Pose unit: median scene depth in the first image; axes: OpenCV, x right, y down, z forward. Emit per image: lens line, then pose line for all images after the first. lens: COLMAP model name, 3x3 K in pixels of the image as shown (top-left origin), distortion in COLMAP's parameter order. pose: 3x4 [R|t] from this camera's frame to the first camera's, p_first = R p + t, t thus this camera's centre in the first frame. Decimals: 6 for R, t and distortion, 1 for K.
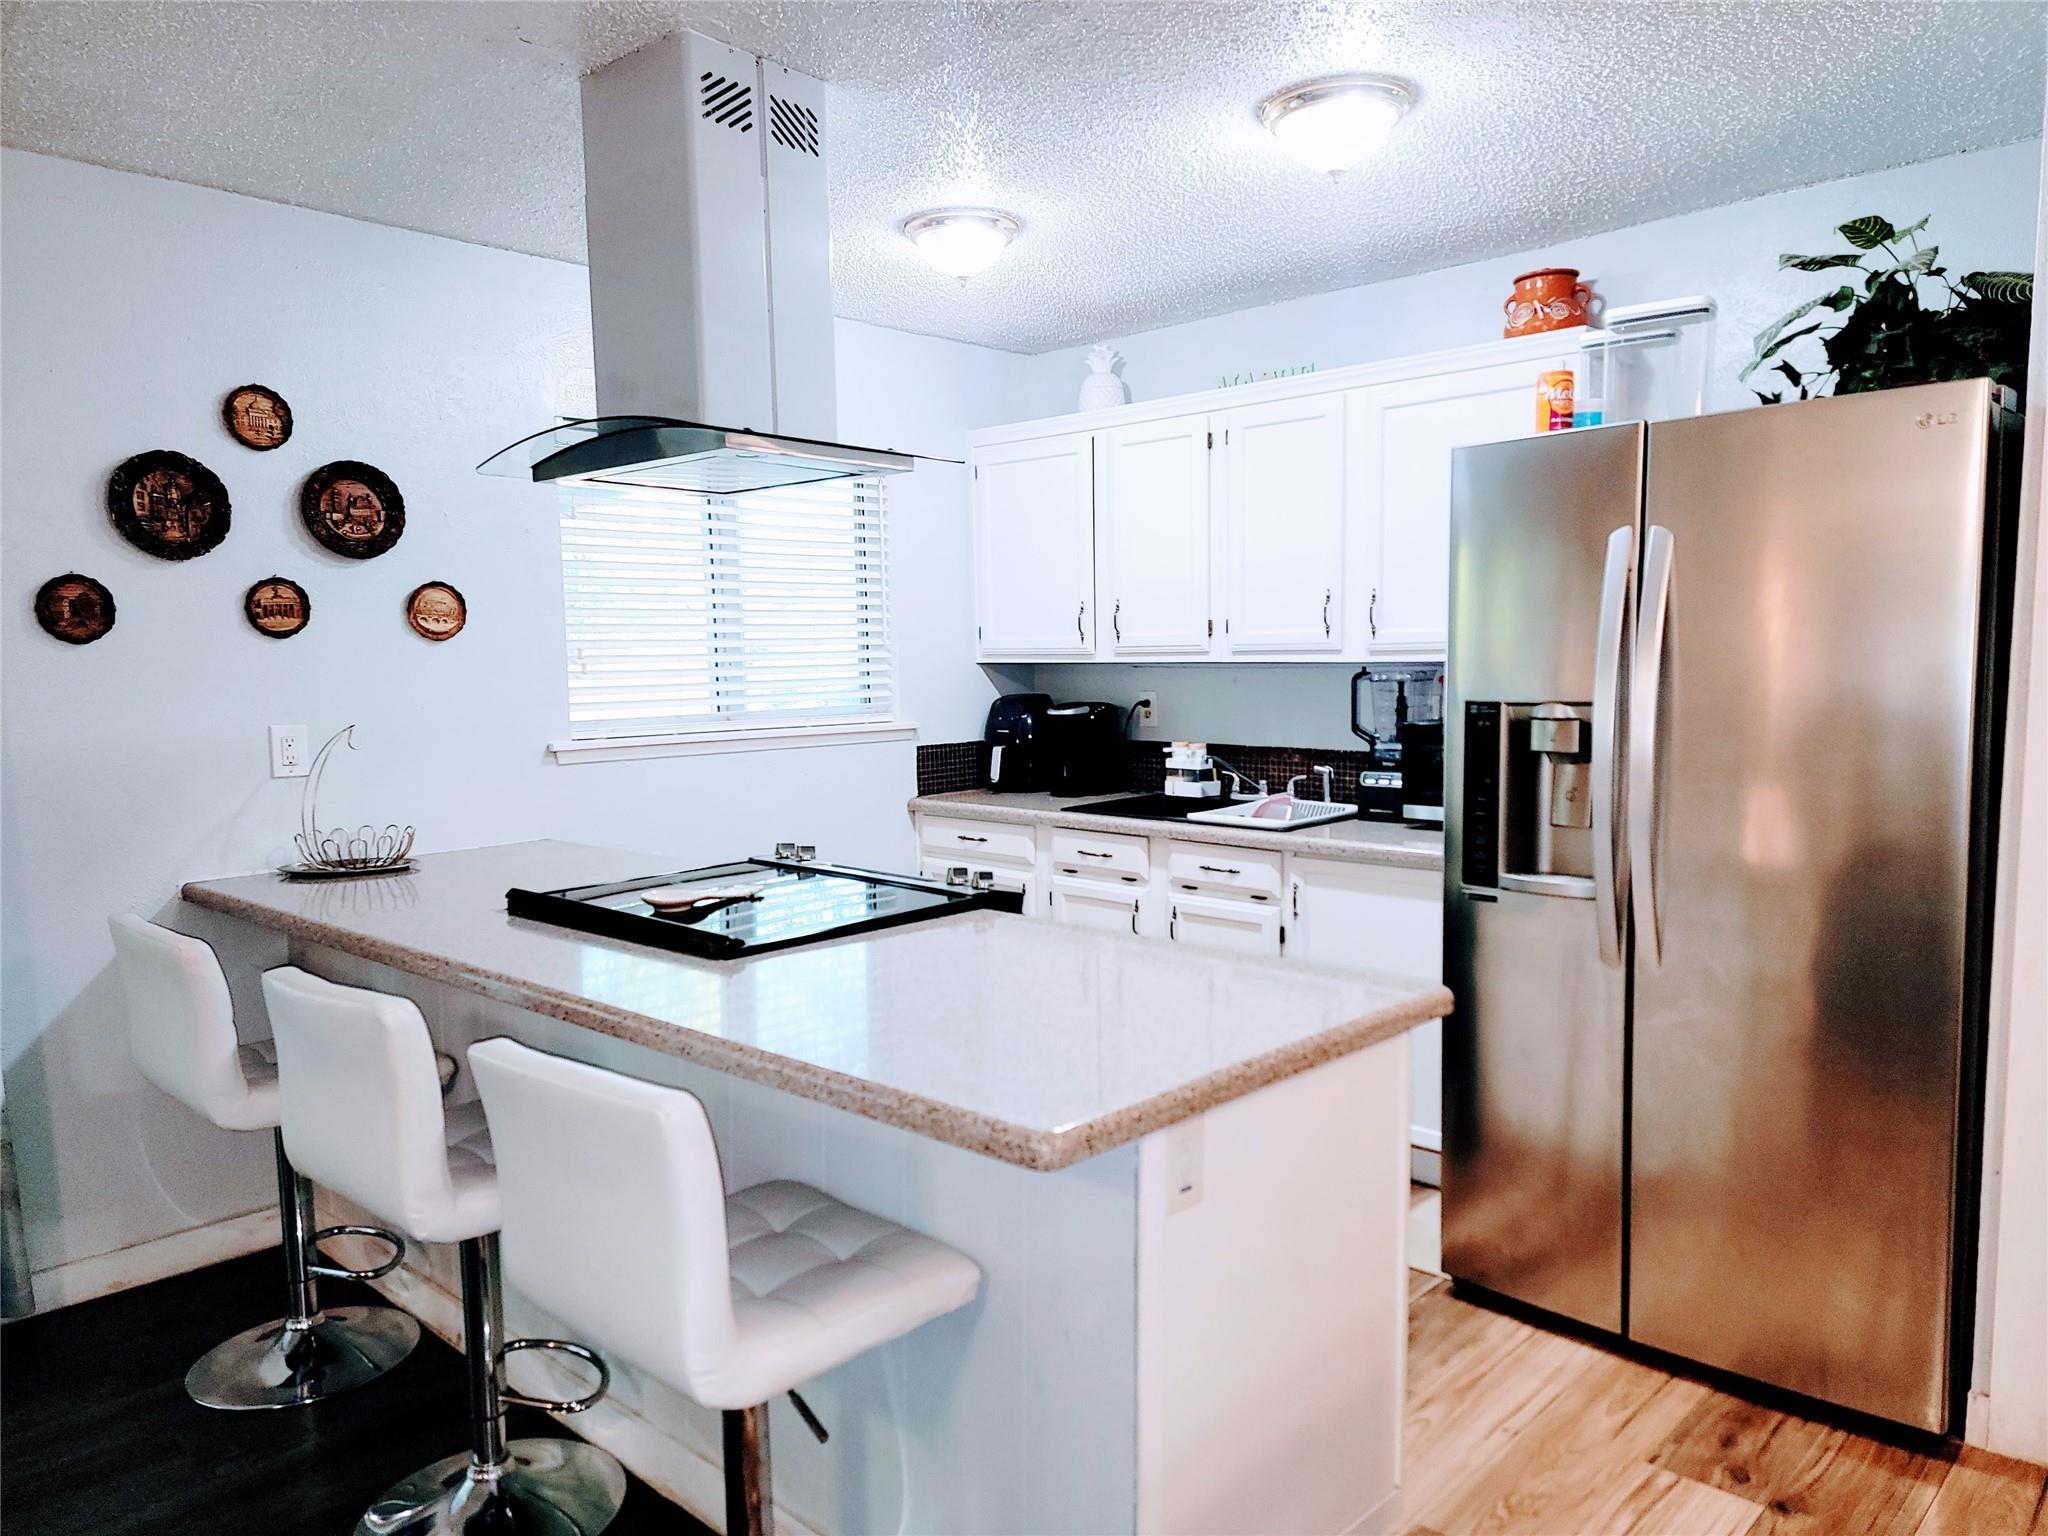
lens RADIAL K [[1405.1, 0, 1022.8], [0, 1405.1, 802.9], [0, 0, 1]] dist [0.036689, -0.003178]
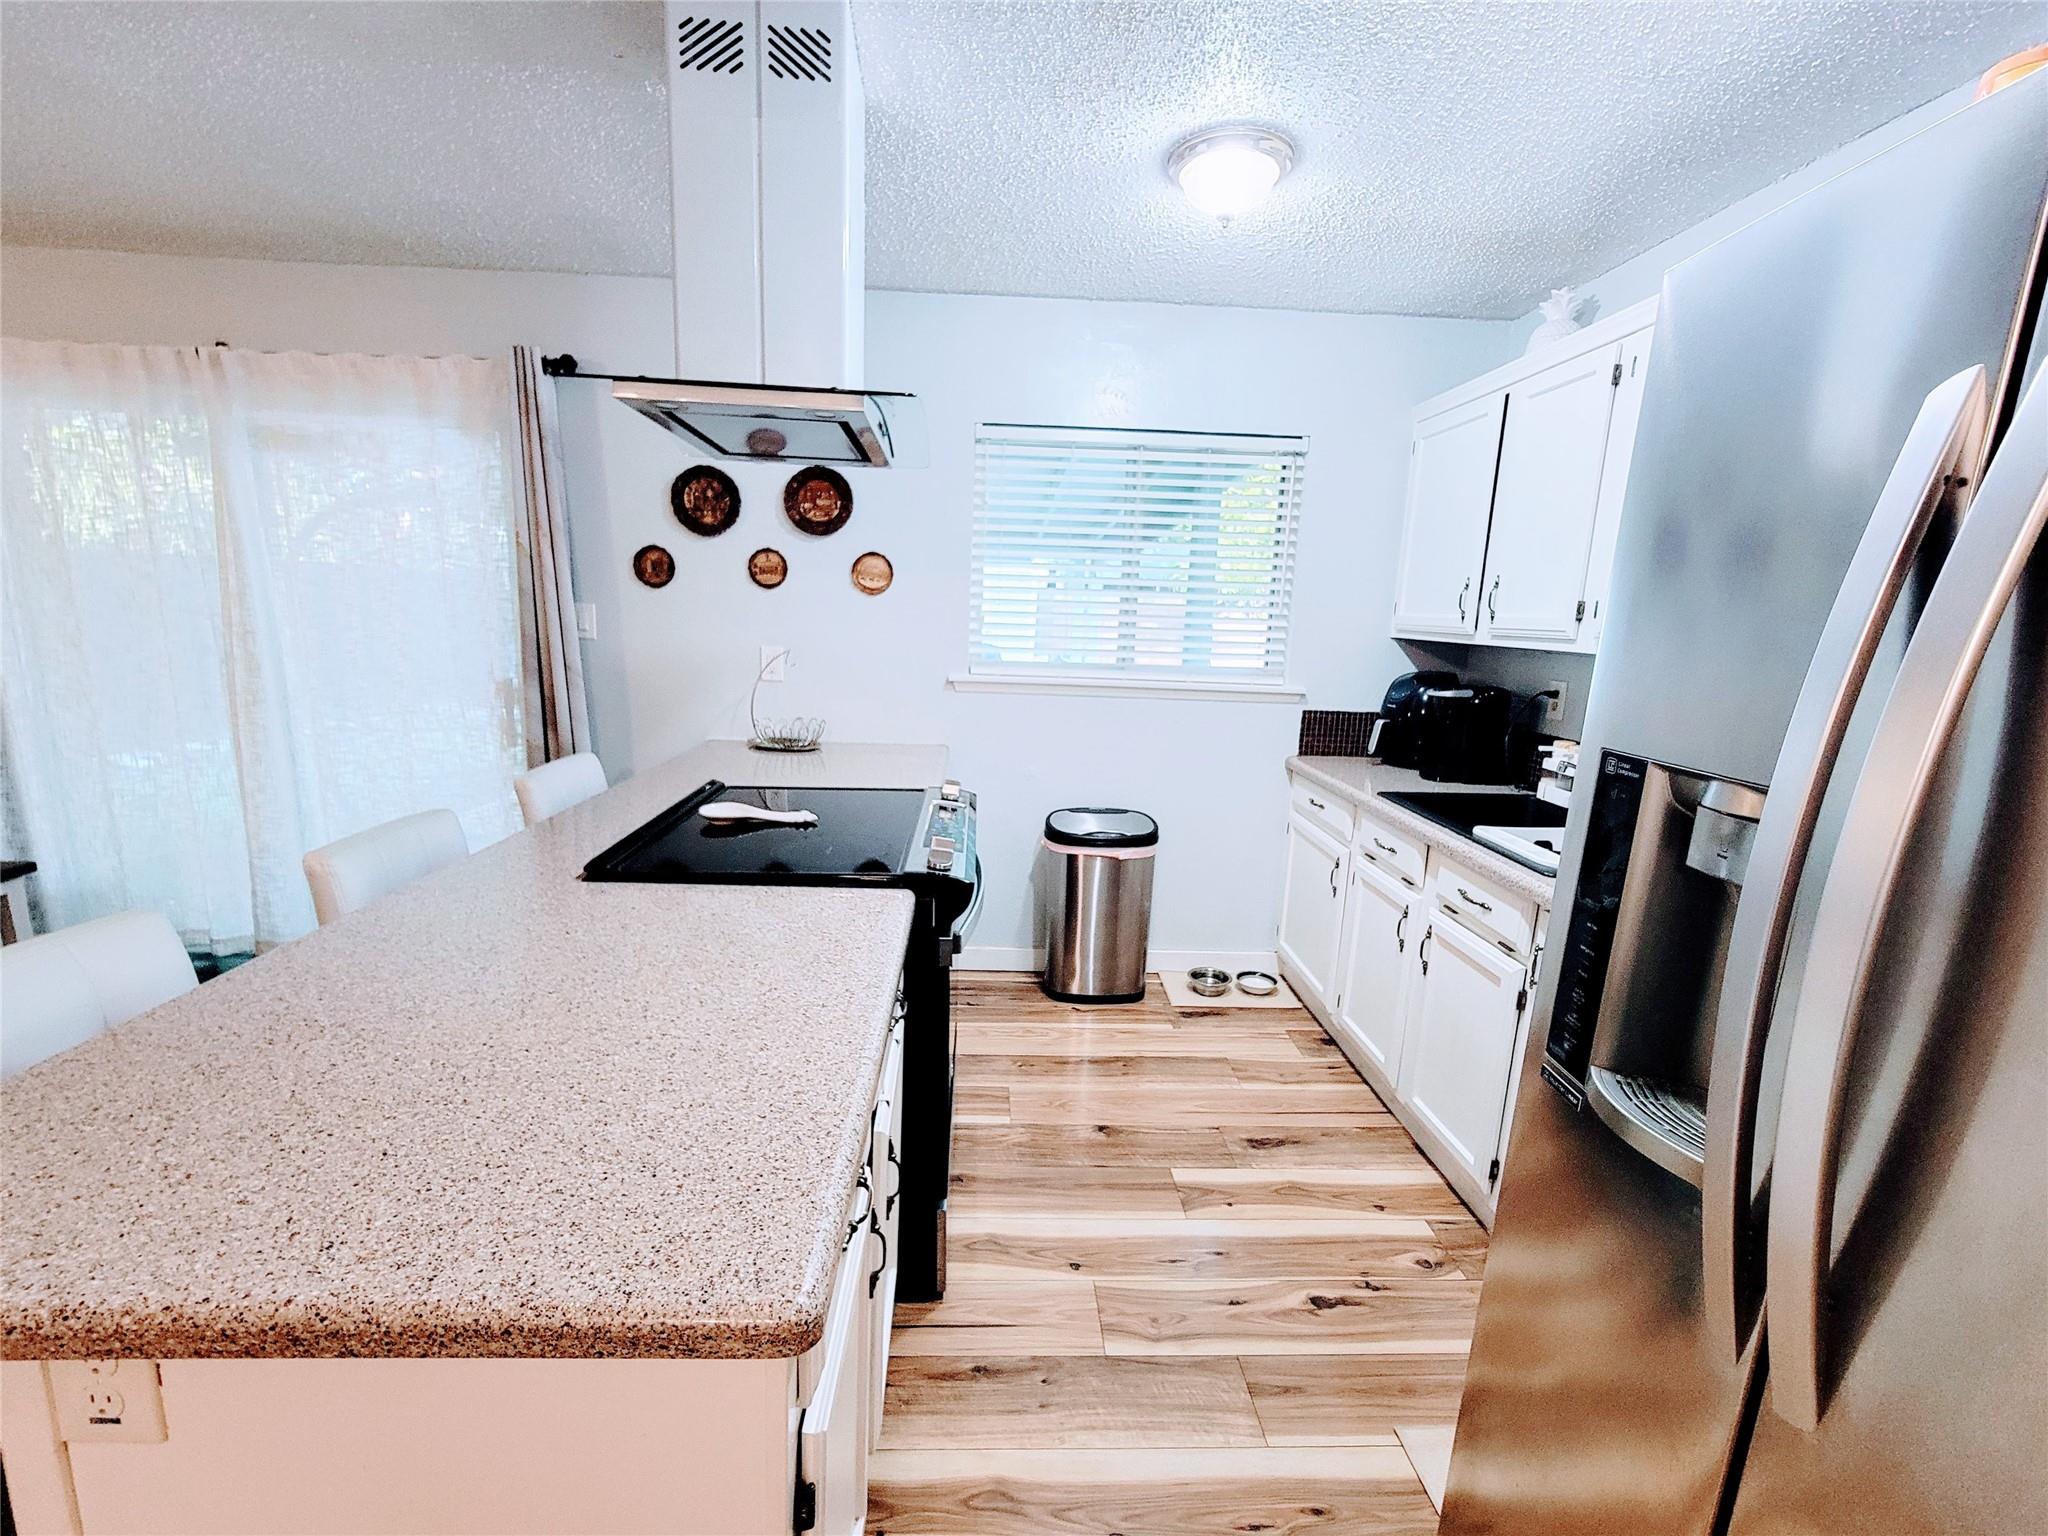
lens RADIAL K [[858.9, 0, 1024.8], [0, 858.9, 779.8], [0, 0, 1]] dist [-0.000258, -0.000170]
pose [[0.716673, 0.175937, -0.674853, 0.330542], [-0.122175, 0.984365, 0.126883, -0.065250], [0.686625, -0.008483, 0.726962, 0.522145]]
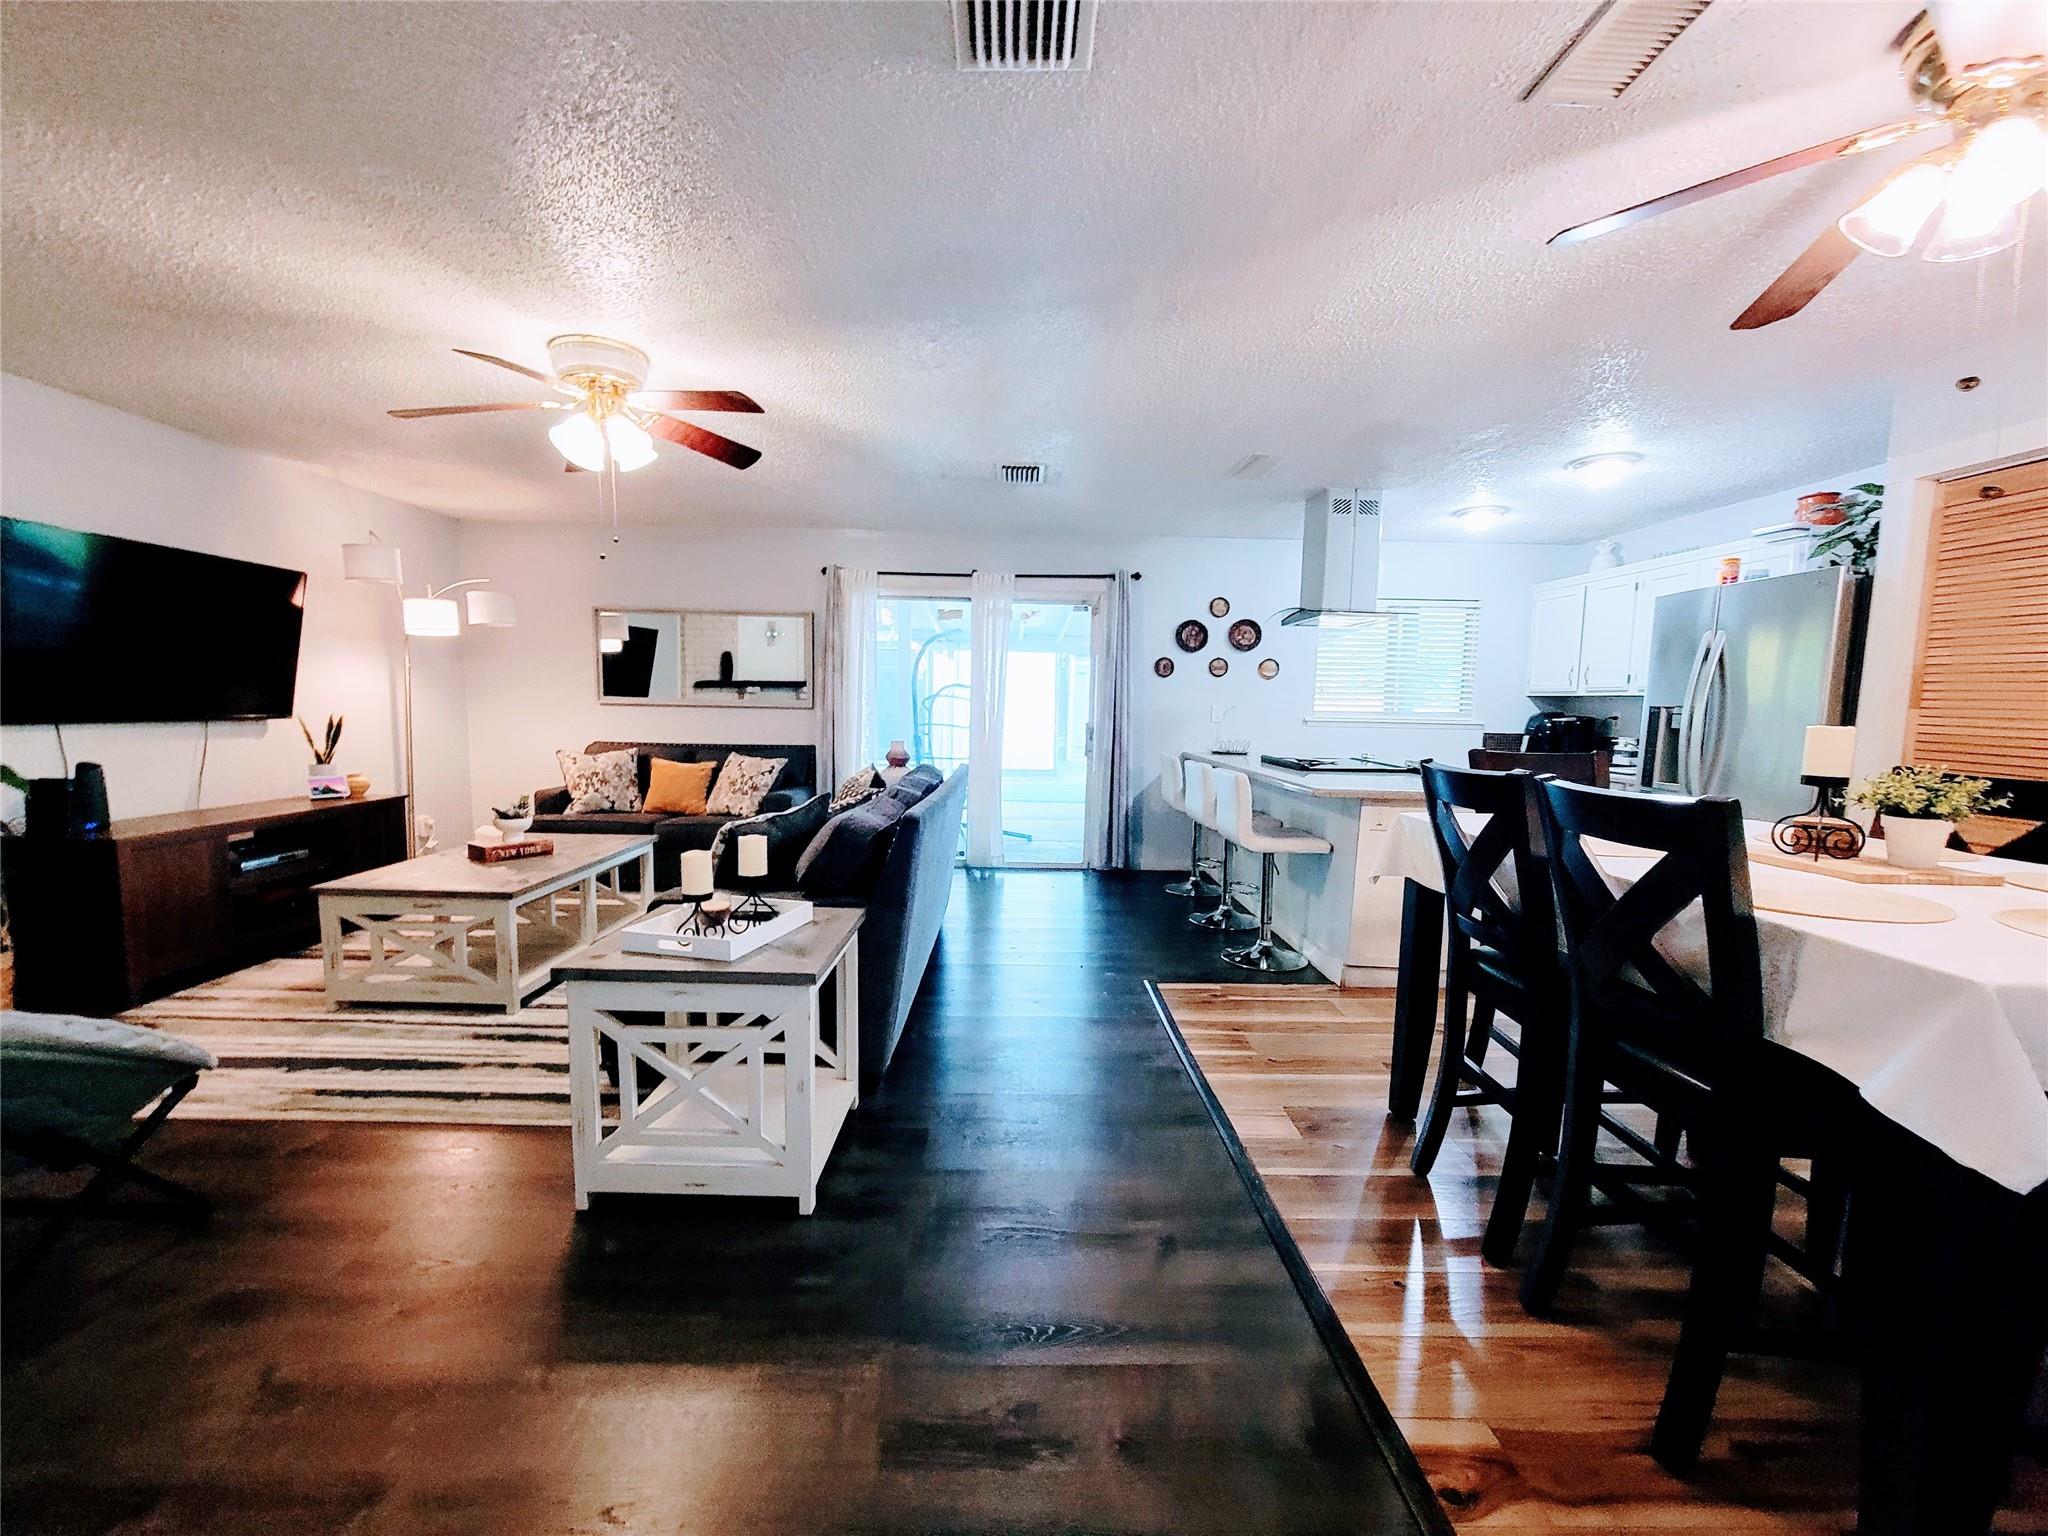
lens RADIAL K [[840.3, 0, 1018.5], [0, 840.3, 788.3], [0, 0, 1]] dist [-0.010916, 0.004240]
pose [[0.697733, 0.100927, -0.709212, 0.500496], [-0.106329, 0.993650, 0.036797, 0.104778], [0.708422, 0.049736, 0.704034, -0.591910]]
